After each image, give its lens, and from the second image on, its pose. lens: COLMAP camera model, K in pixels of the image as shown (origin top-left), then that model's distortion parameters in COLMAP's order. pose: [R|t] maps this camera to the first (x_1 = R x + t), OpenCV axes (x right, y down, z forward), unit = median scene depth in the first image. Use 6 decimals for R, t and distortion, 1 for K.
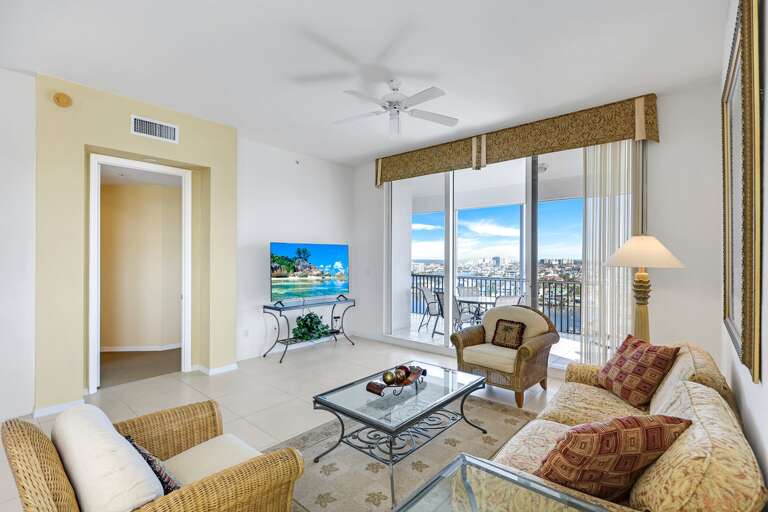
lens RADIAL K [[327.9, 0, 379.7], [0, 327.9, 256.0], [0, 0, 1]] dist [-0.001535, 0.000253]
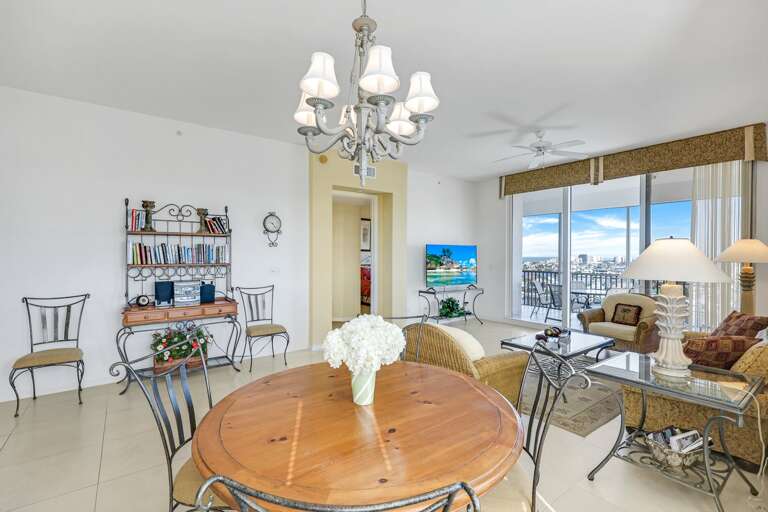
lens RADIAL K [[316.0, 0, 390.3], [0, 316.0, 255.2], [0, 0, 1]] dist [-0.000855, -0.000496]
pose [[0.978588, 0.000583, -0.205828, -0.218567], [0.000375, 0.999989, 0.004613, -0.002074], [0.205828, -0.004591, 0.978577, -0.339363]]
